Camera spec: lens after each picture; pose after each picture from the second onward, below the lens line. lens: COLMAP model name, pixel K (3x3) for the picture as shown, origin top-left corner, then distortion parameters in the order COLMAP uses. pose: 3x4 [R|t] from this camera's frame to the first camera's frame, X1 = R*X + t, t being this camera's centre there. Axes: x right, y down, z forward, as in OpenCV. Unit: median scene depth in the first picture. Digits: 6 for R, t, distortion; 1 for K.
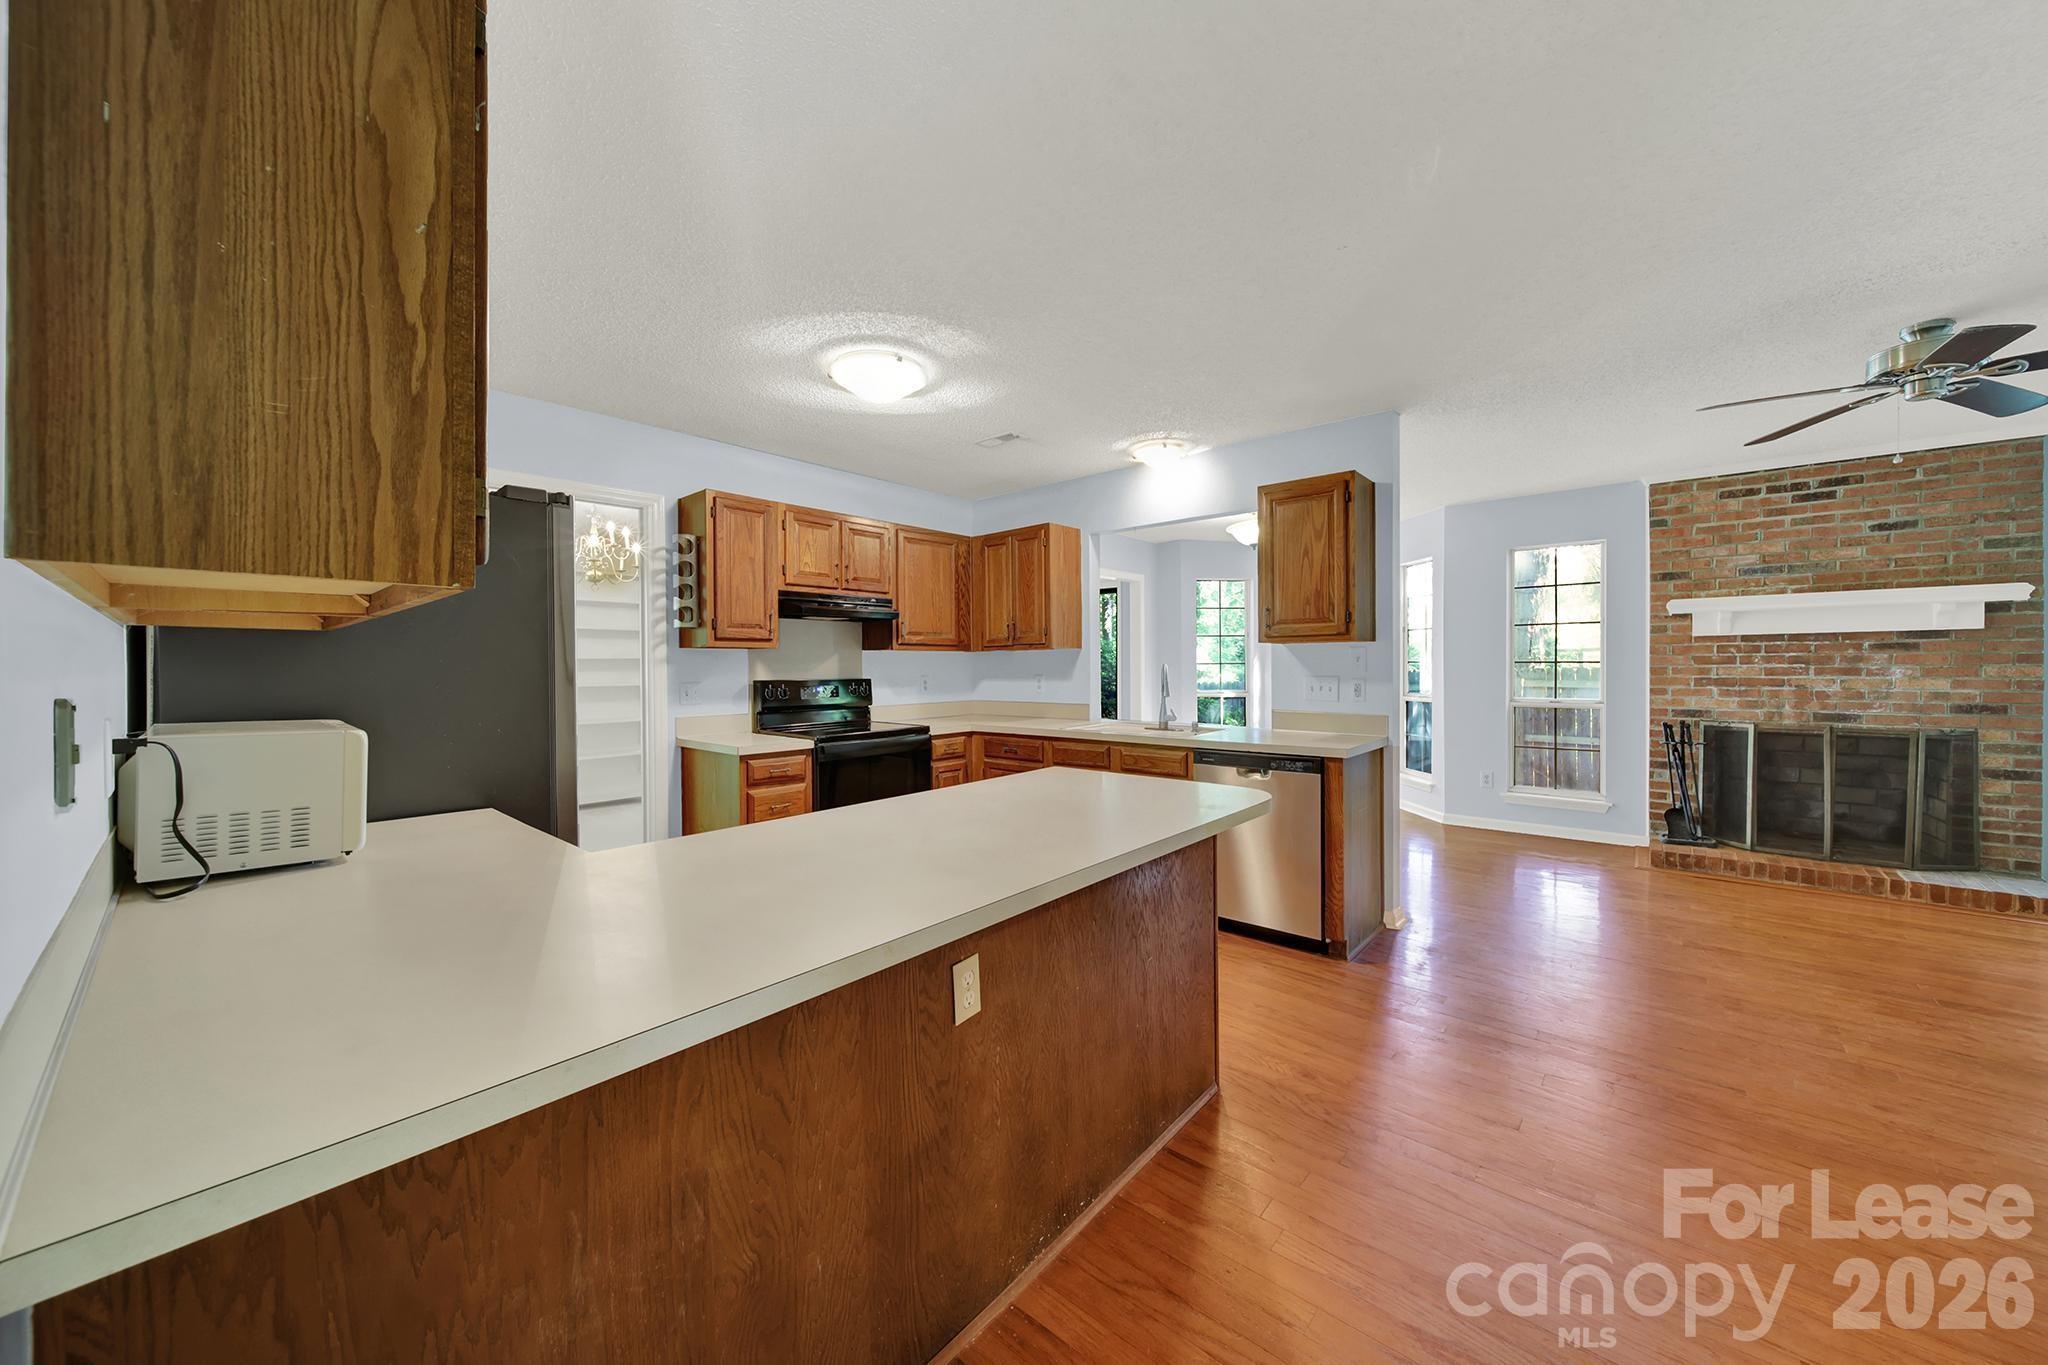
lens RADIAL K [[722.8, 0, 1016.5], [0, 722.8, 673.8], [0, 0, 1]] dist [0.008028, 0.000066]
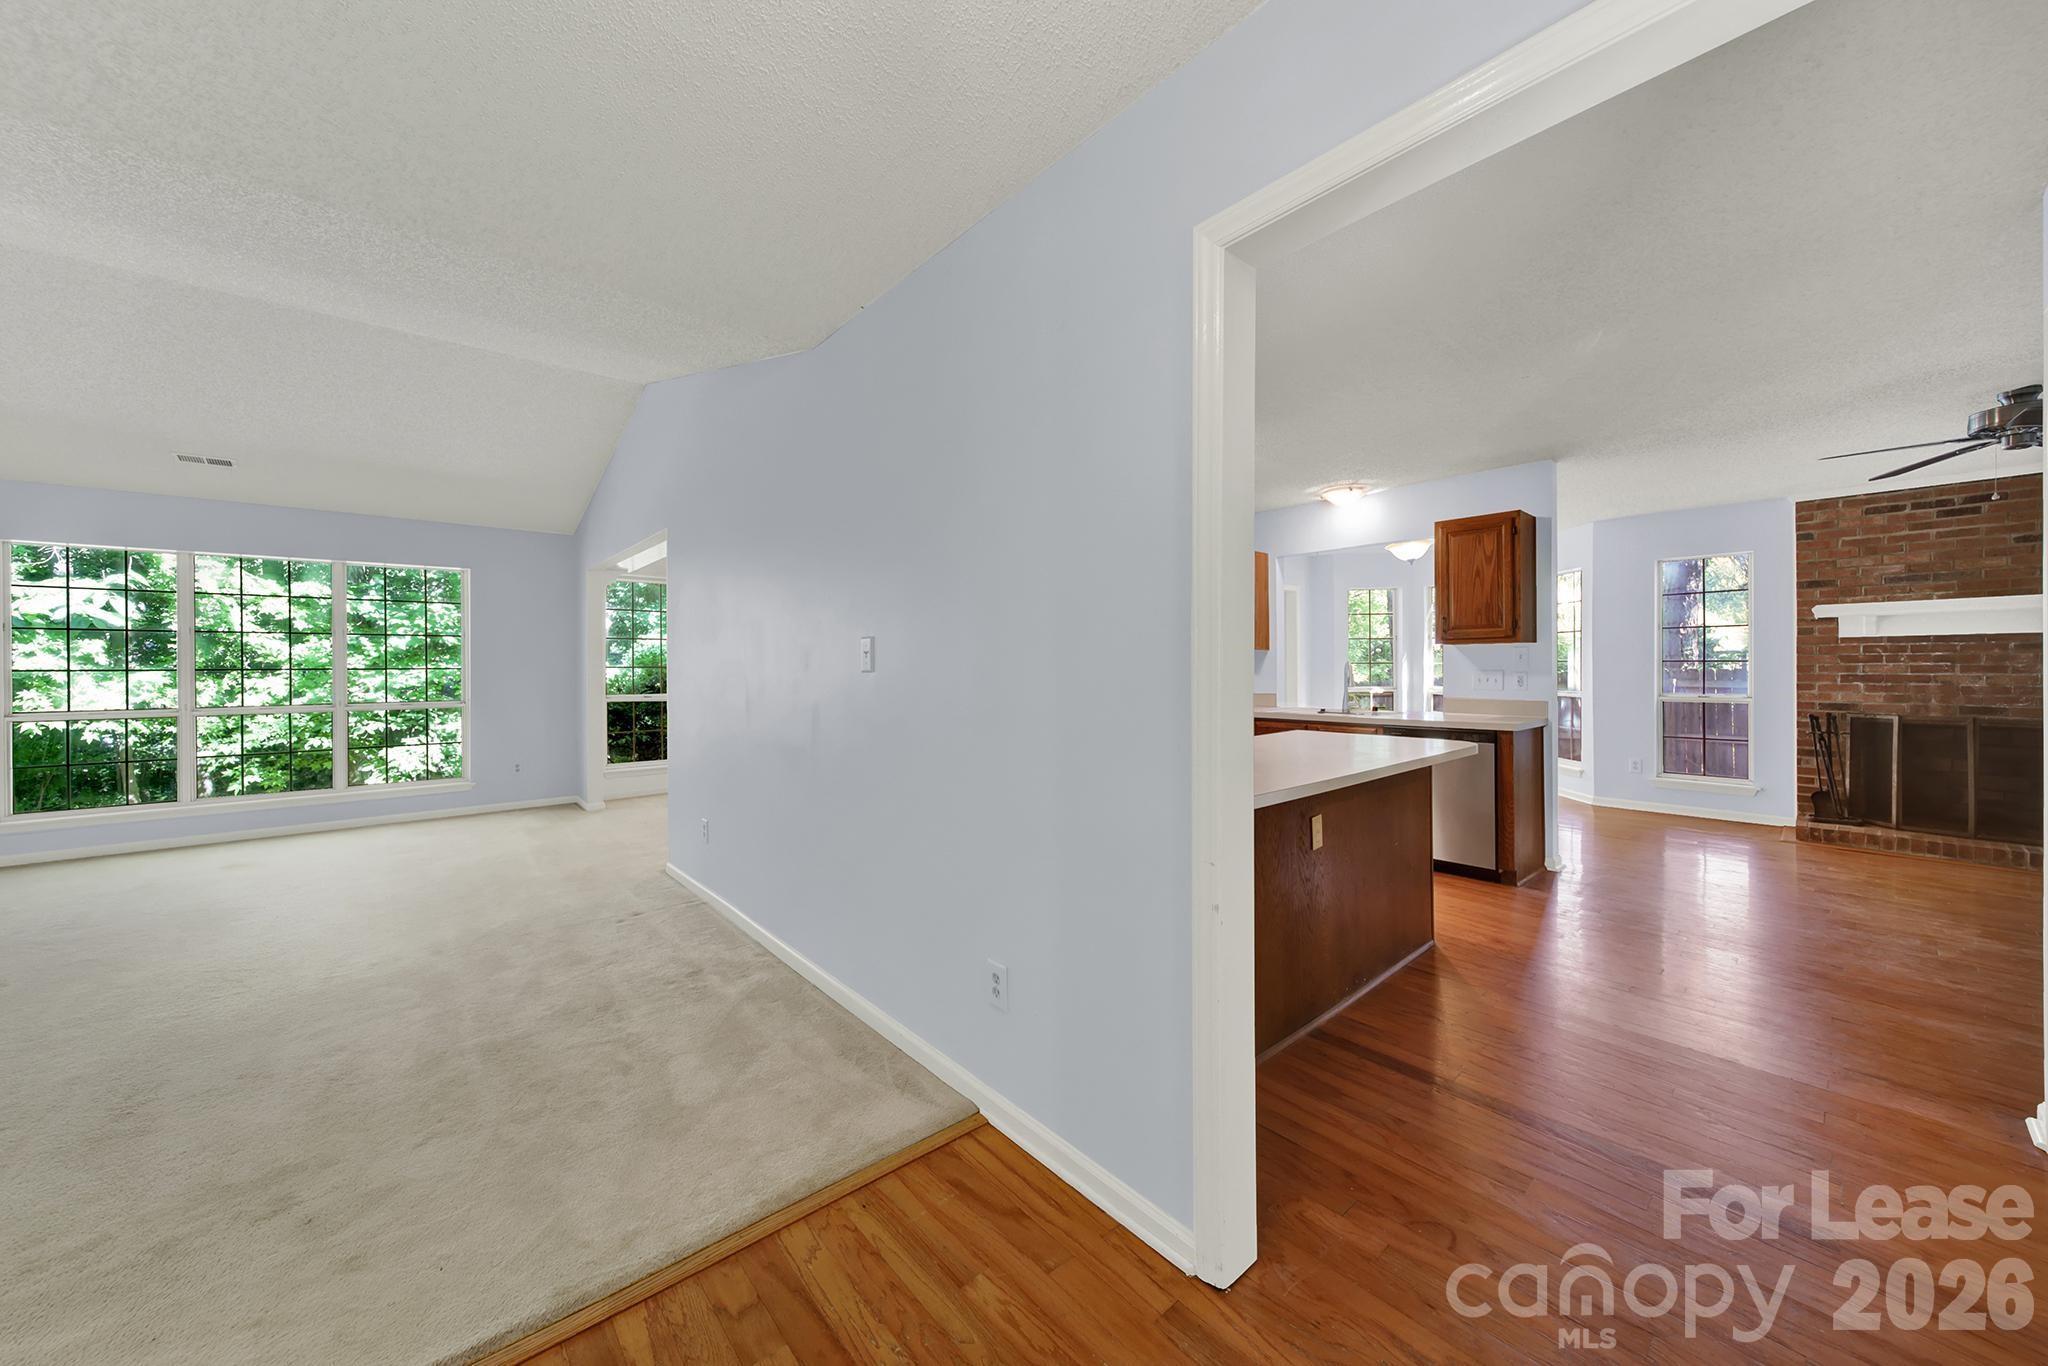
lens RADIAL K [[705.0, 0, 993.0], [0, 705.0, 670.7], [0, 0, 1]] dist [-0.000266, -0.002702]
pose [[0.986983, 0.003064, -0.160793, -0.188734], [-0.004405, 0.999958, -0.007981, 0.014244], [0.160762, 0.008586, 0.986956, -0.282476]]
